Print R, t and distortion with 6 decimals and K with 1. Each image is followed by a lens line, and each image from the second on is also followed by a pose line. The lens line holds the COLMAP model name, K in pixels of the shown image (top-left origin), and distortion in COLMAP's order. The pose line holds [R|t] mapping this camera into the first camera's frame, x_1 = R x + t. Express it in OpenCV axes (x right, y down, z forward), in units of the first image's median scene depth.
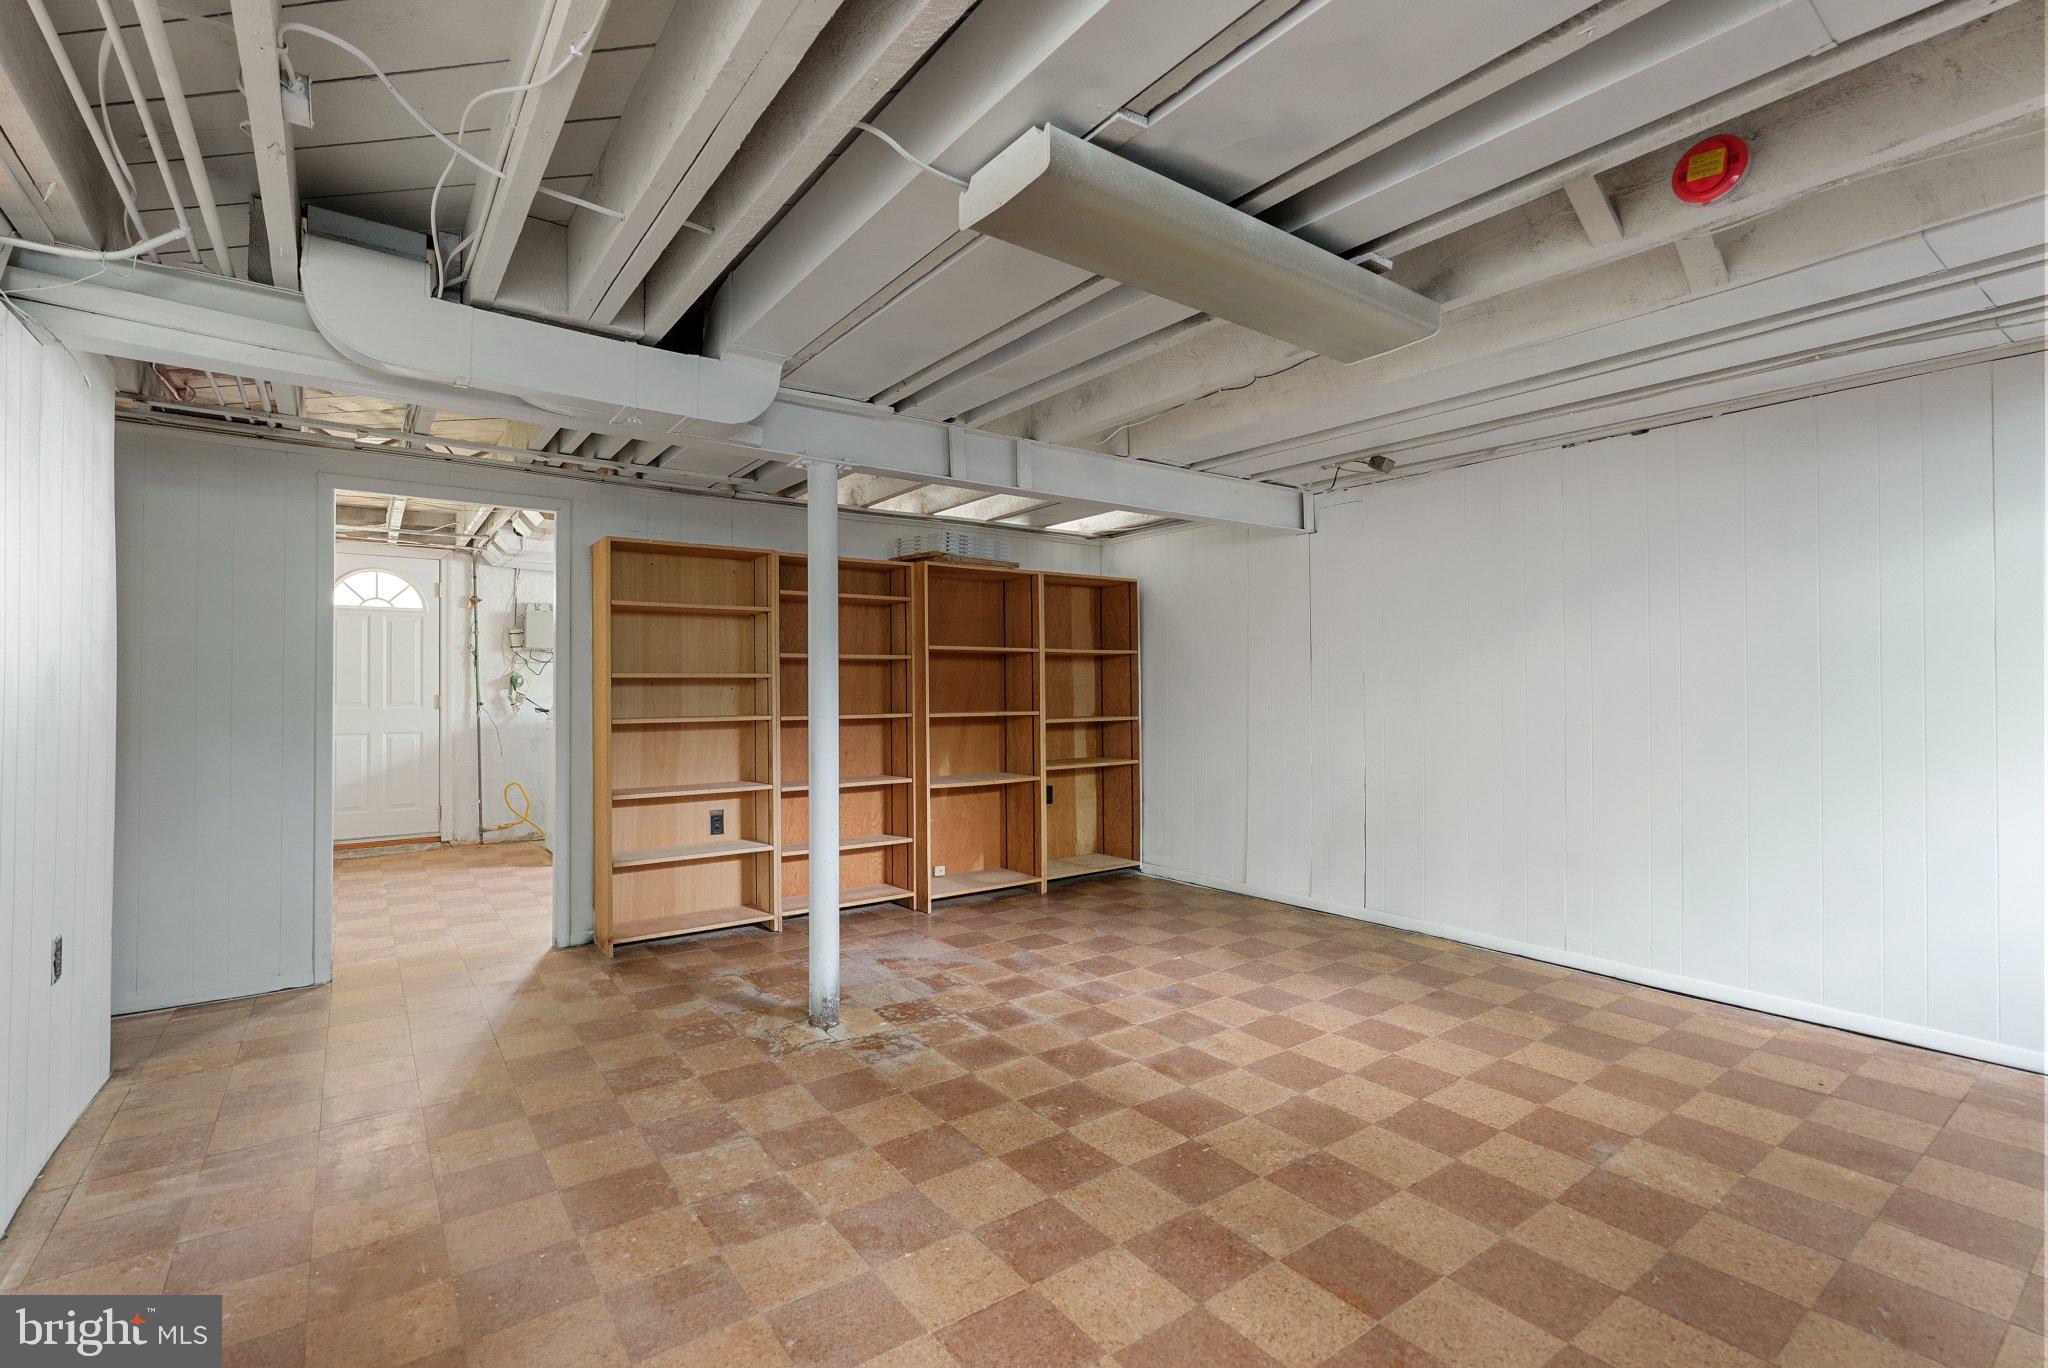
lens RADIAL K [[924.1, 0, 1019.0], [0, 924.1, 682.7], [0, 0, 1]] dist [-0.005127, 0.002184]
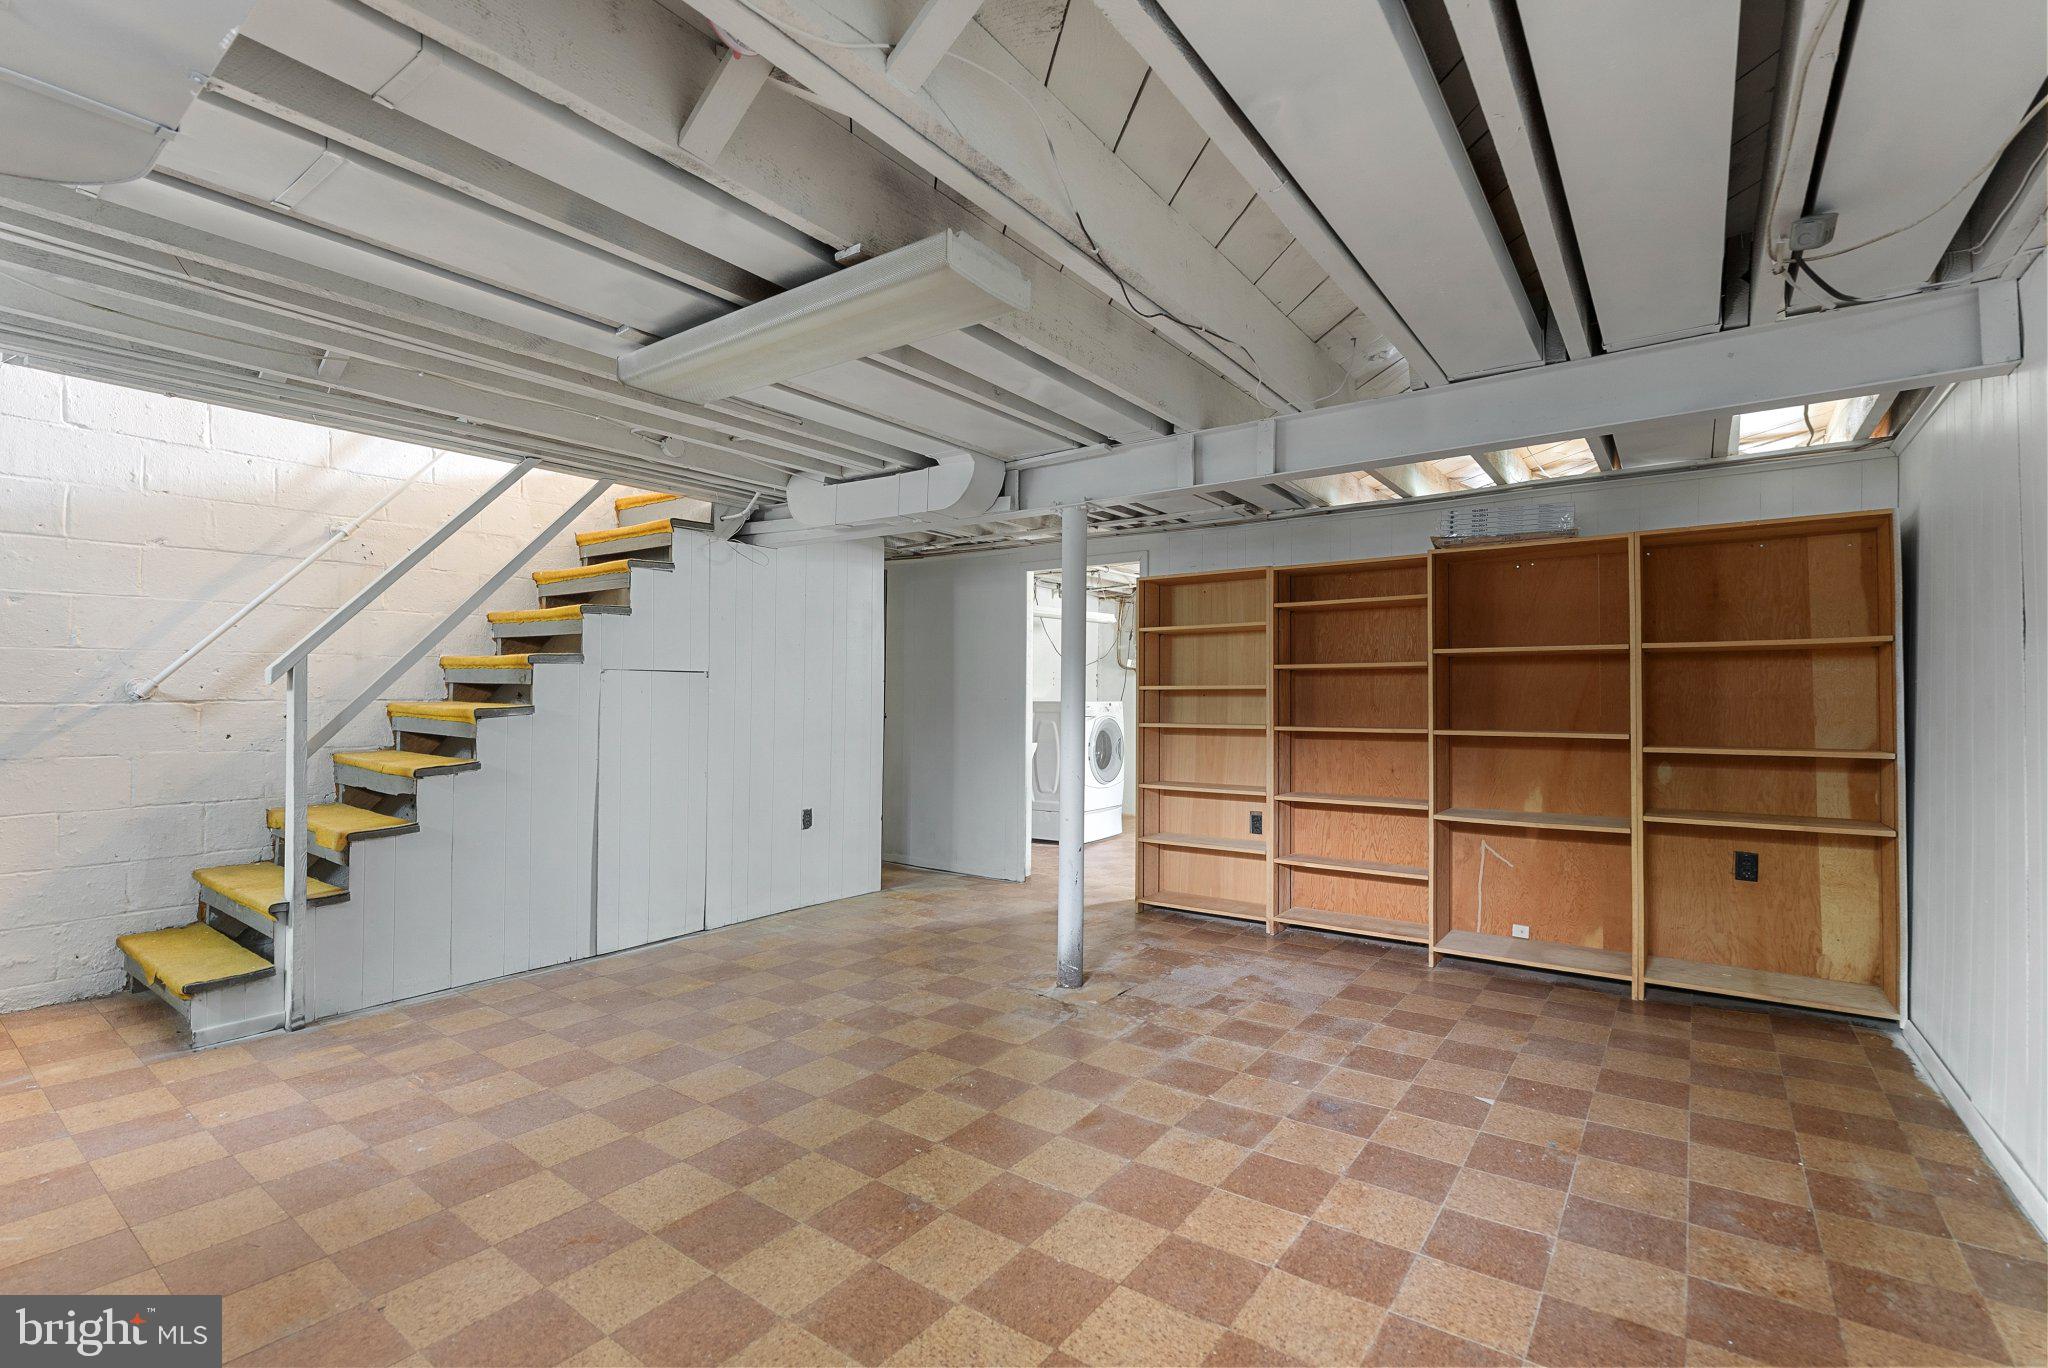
lens RADIAL K [[924.1, 0, 1018.8], [0, 924.1, 685.3], [0, 0, 1]] dist [-0.005127, 0.002184]
pose [[0.307083, -0.006871, -0.951658, 0.800355], [0.001183, 0.999976, -0.006838, -0.003394], [0.951682, 0.000974, 0.307083, 0.519039]]
